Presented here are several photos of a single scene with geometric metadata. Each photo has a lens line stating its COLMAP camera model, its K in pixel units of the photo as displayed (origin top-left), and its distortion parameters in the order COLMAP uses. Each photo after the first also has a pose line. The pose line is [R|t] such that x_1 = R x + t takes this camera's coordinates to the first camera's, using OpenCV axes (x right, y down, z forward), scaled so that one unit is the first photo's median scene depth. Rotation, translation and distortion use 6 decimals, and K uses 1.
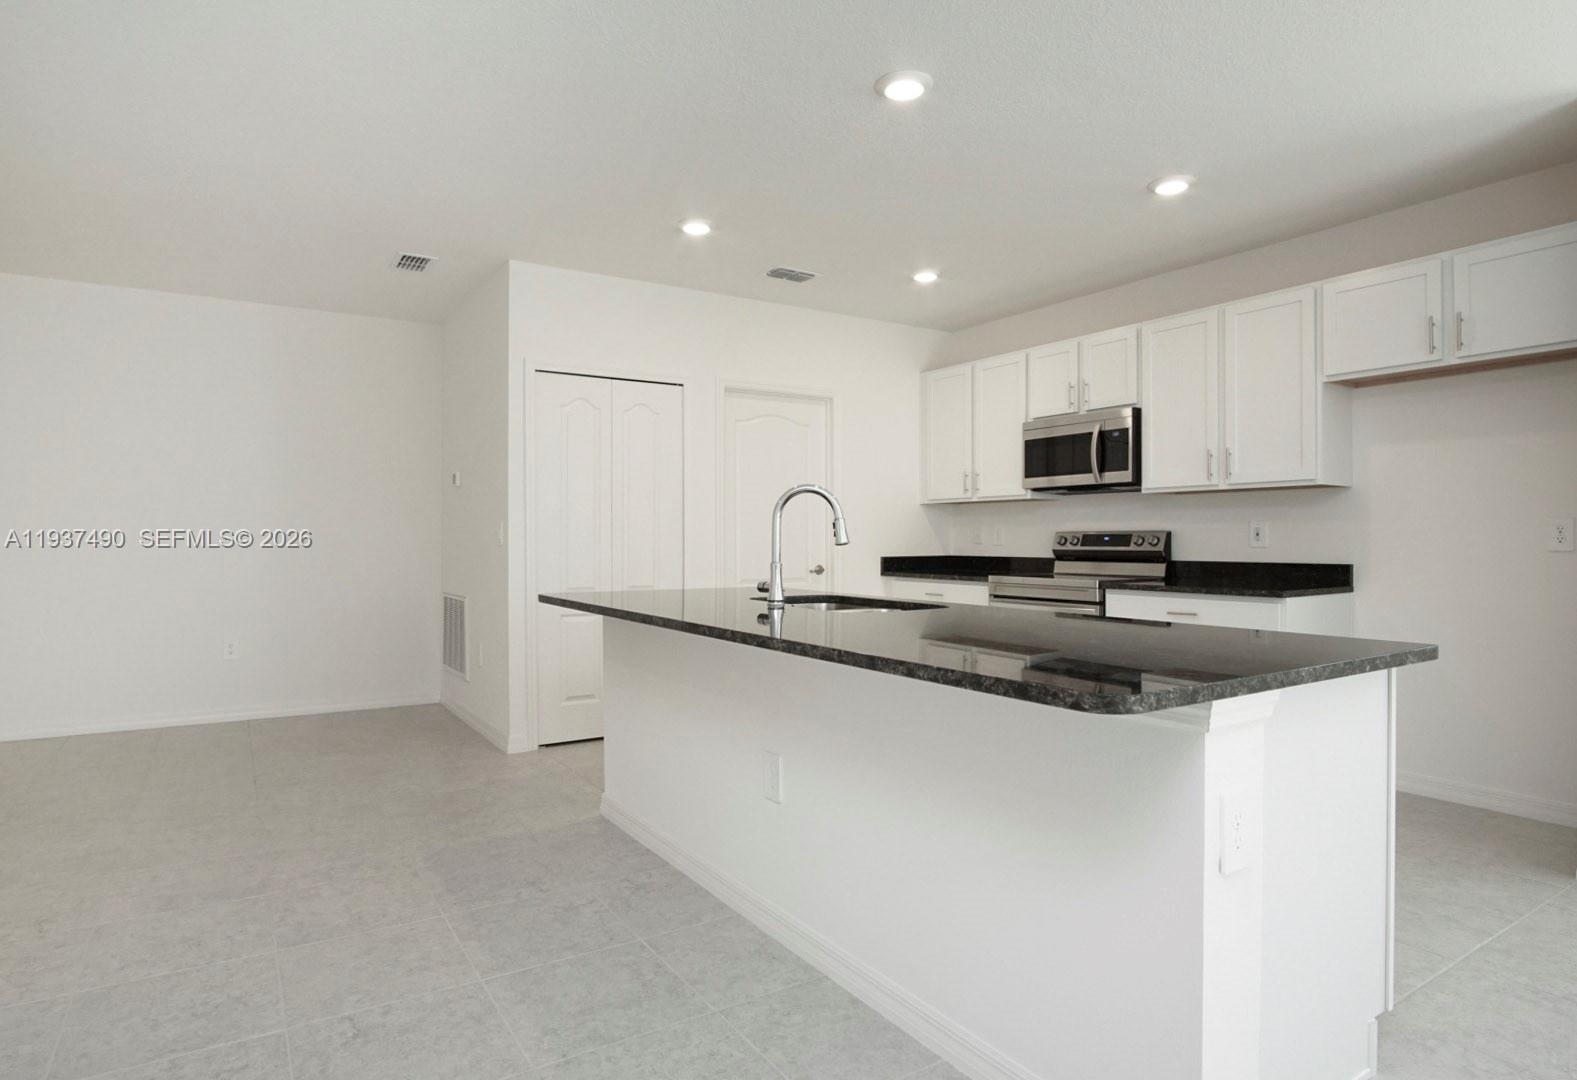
lens RADIAL K [[870.5, 0, 788.5], [0, 870.5, 540.0], [0, 0, 1]] dist [-0.000740, -0.000101]
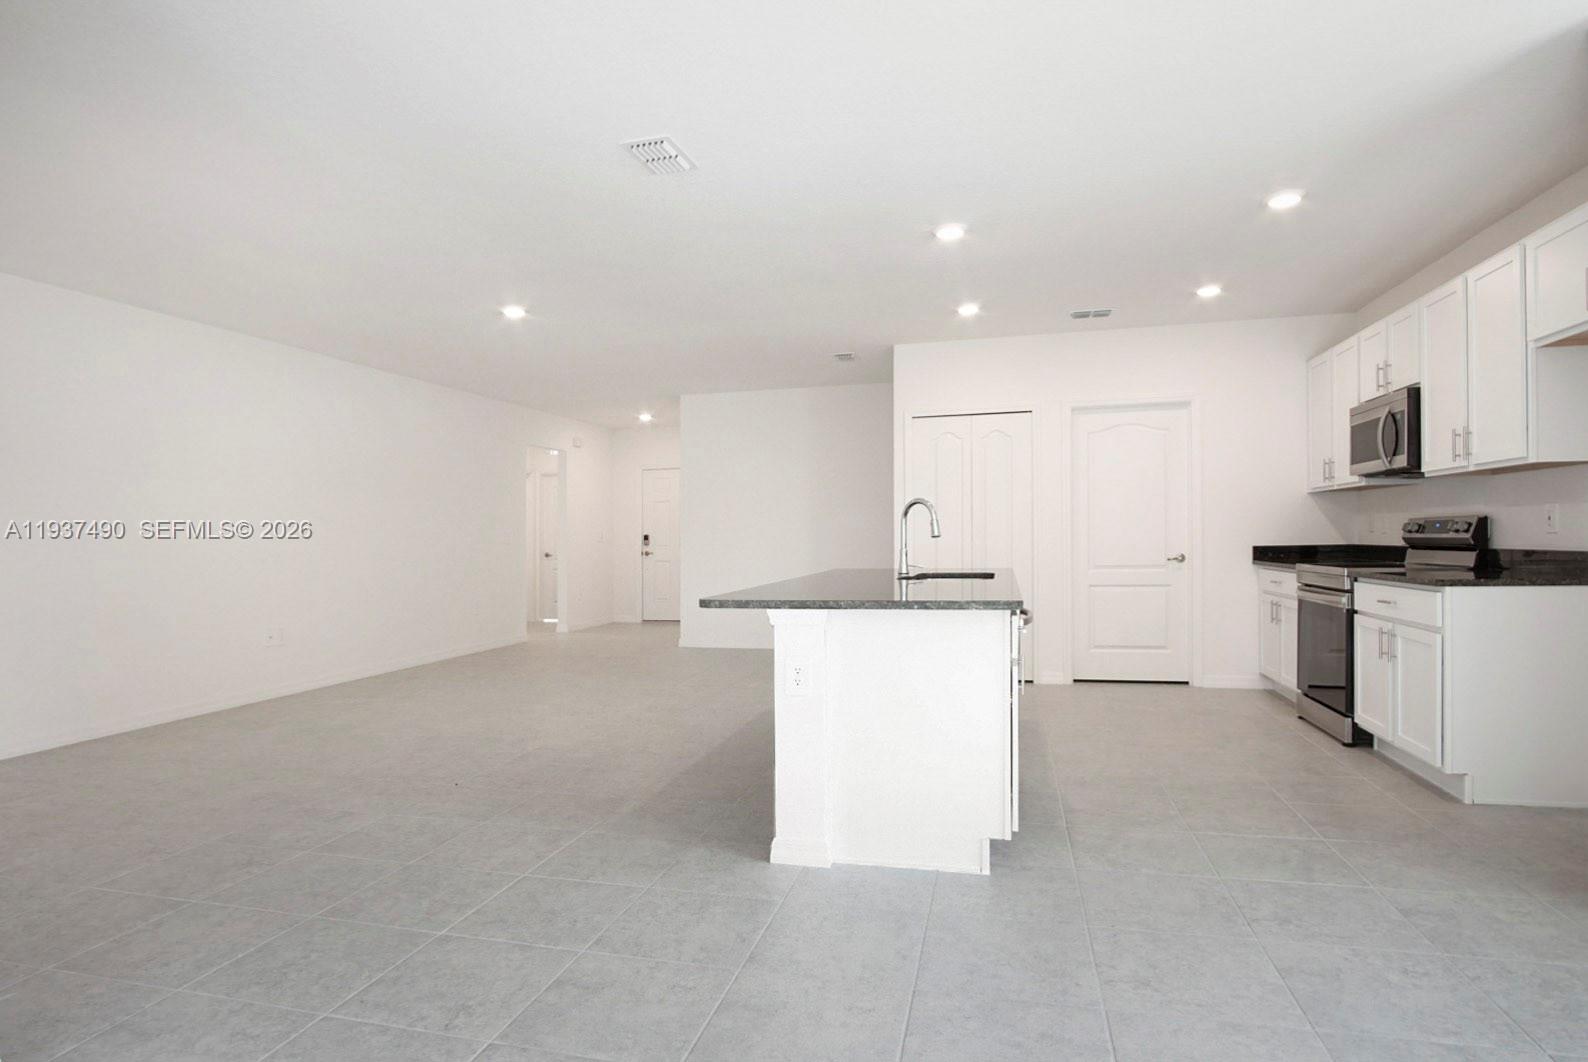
lens RADIAL K [[869.3, 0, 794.0], [0, 869.3, 531.0], [0, 0, 1]] dist [0.000353, 0.000282]
pose [[0.686549, -0.015099, -0.726927, 0.584070], [0.014291, 0.999871, -0.007272, 0.001431], [0.726943, -0.005396, 0.686677, -0.136336]]
